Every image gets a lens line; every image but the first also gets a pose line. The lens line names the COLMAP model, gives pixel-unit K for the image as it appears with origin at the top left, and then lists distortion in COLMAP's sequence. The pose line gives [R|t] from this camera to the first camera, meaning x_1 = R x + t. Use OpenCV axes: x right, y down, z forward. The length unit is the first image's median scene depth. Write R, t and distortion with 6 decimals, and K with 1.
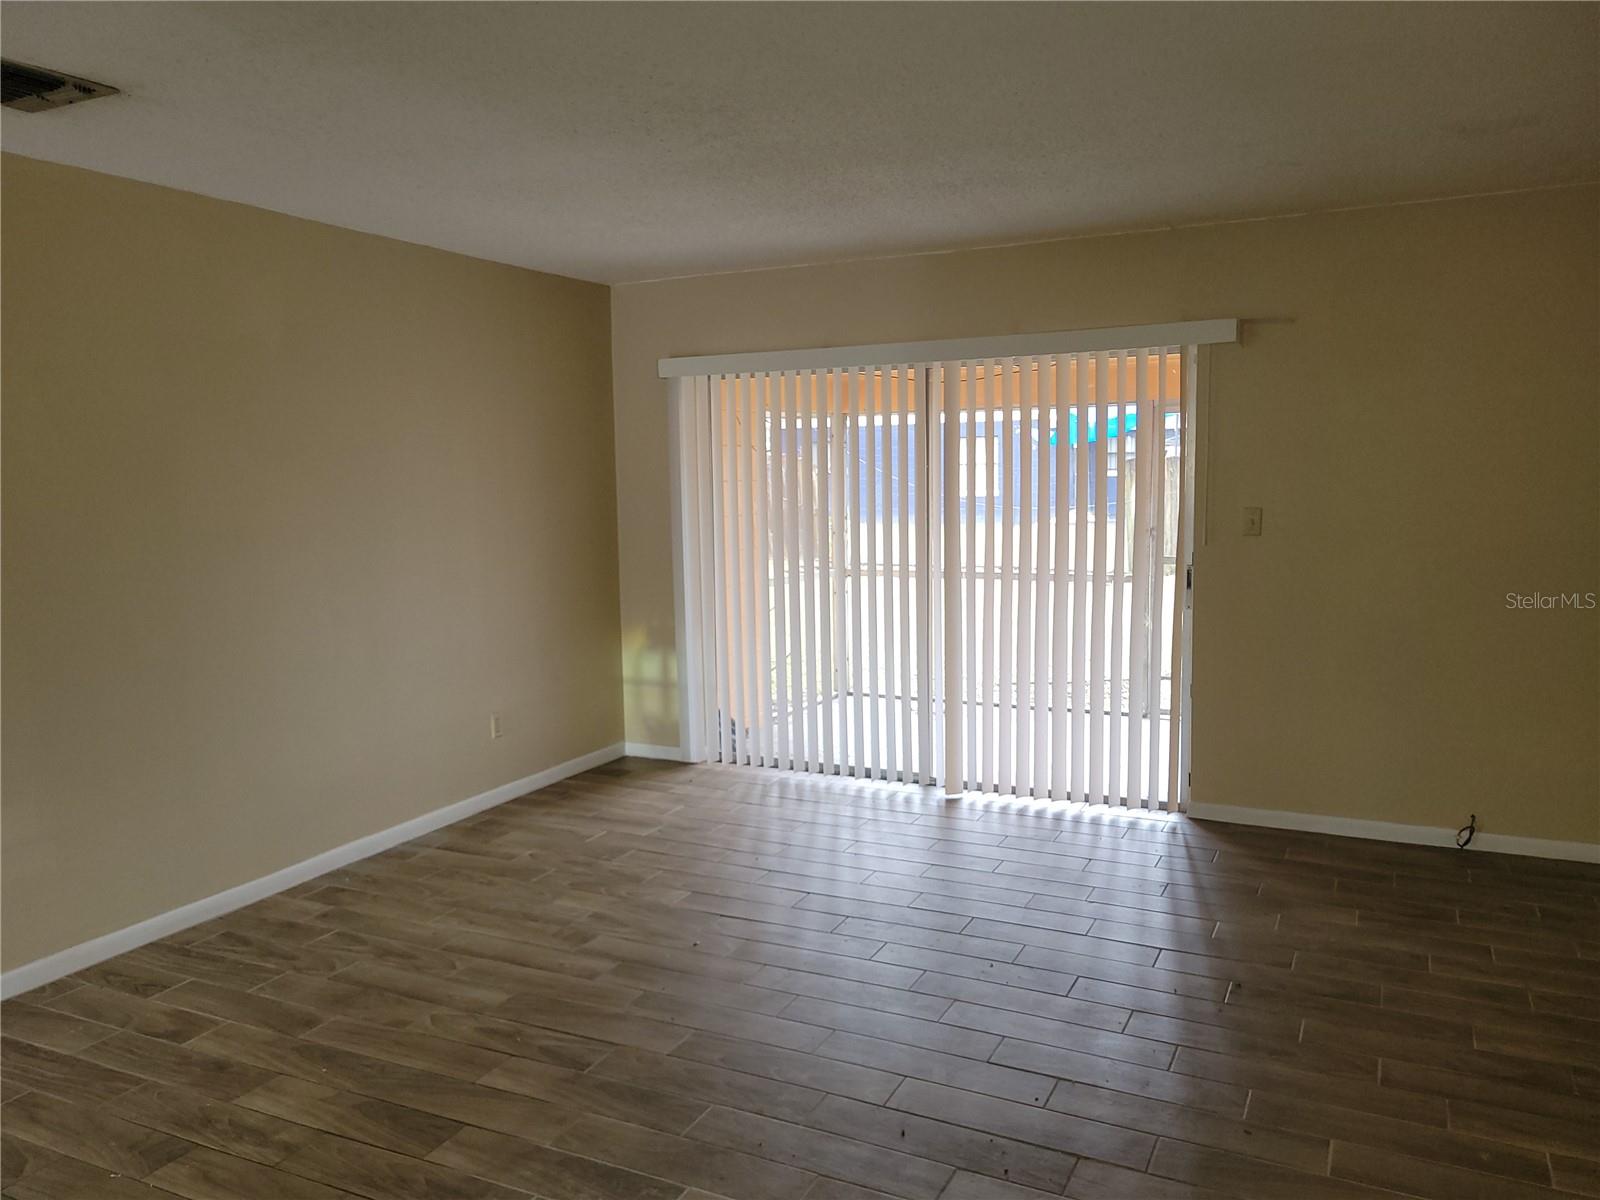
lens RADIAL K [[1217.7, 0, 794.6], [0, 1217.7, 626.5], [0, 0, 1]] dist [0.038891, -0.006187]
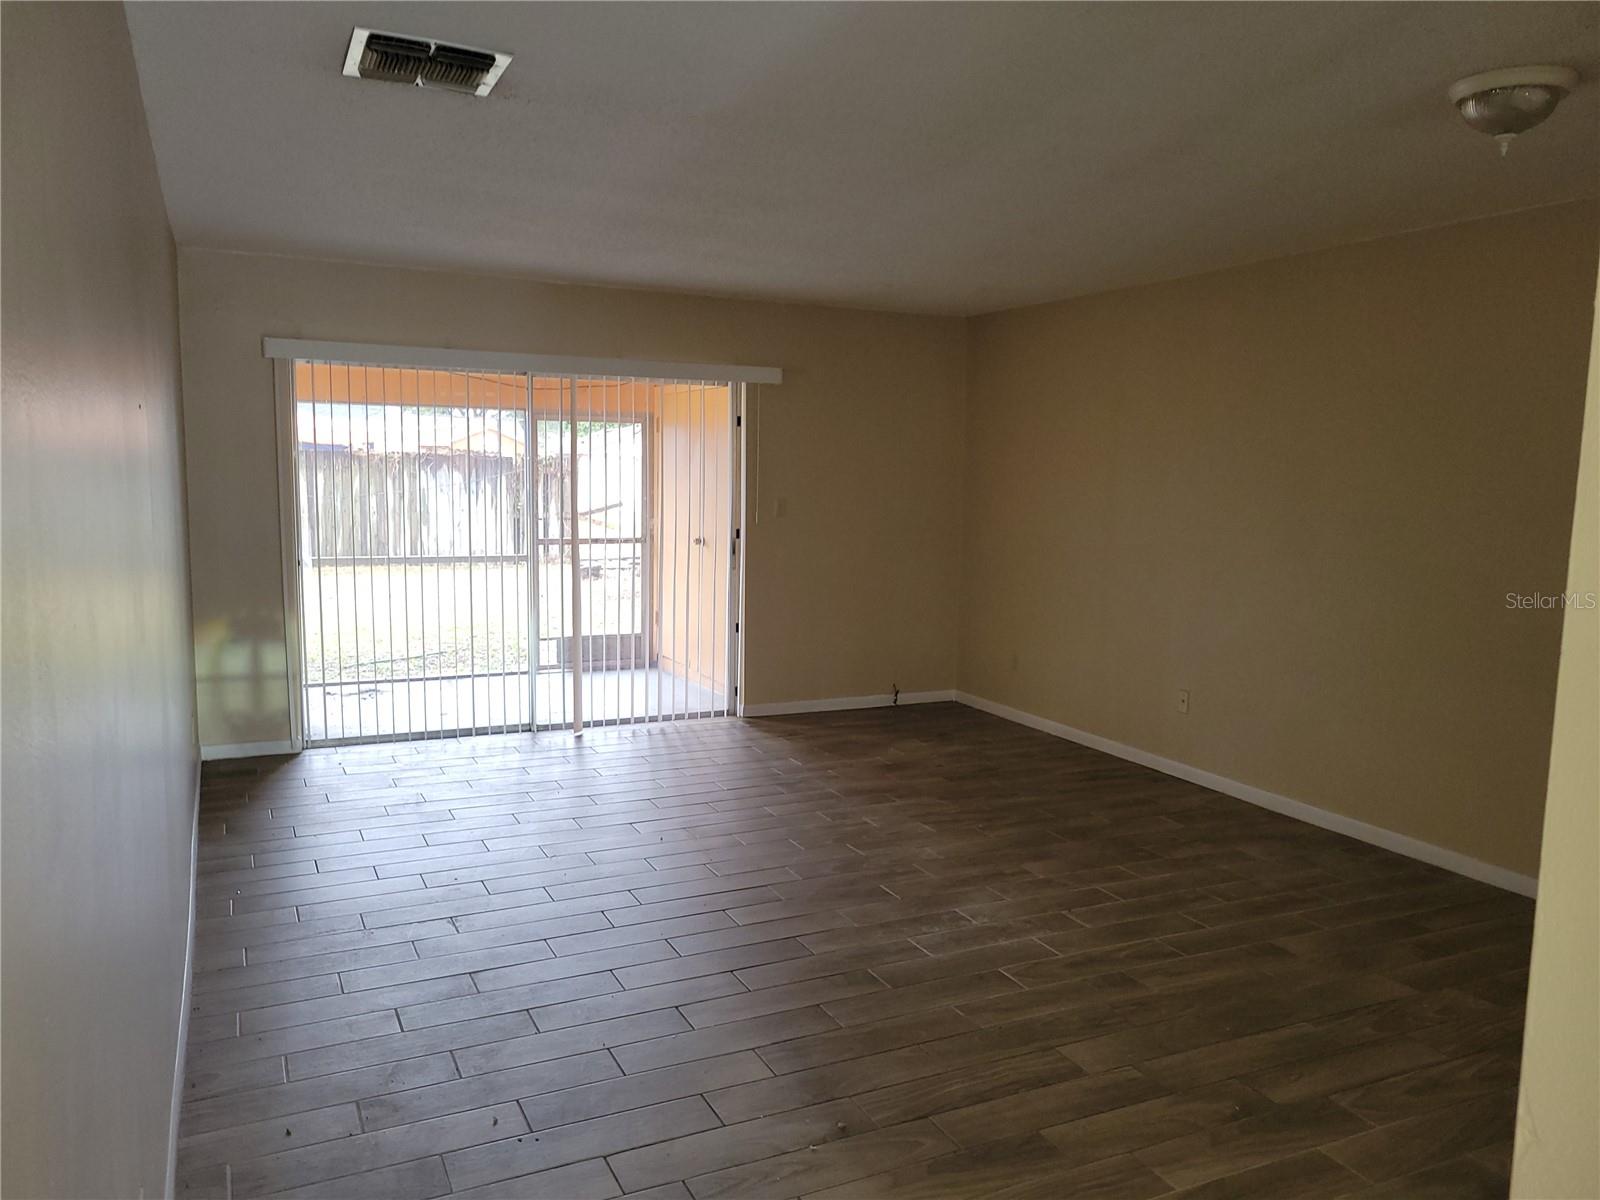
lens RADIAL K [[1217.7, 0, 794.6], [0, 1217.7, 626.5], [0, 0, 1]] dist [0.038891, -0.006187]
pose [[0.607944, -0.071087, 0.790791, -0.751172], [0.077219, 0.996556, 0.030219, 0.014353], [-0.790216, 0.042692, 0.611340, 0.094383]]
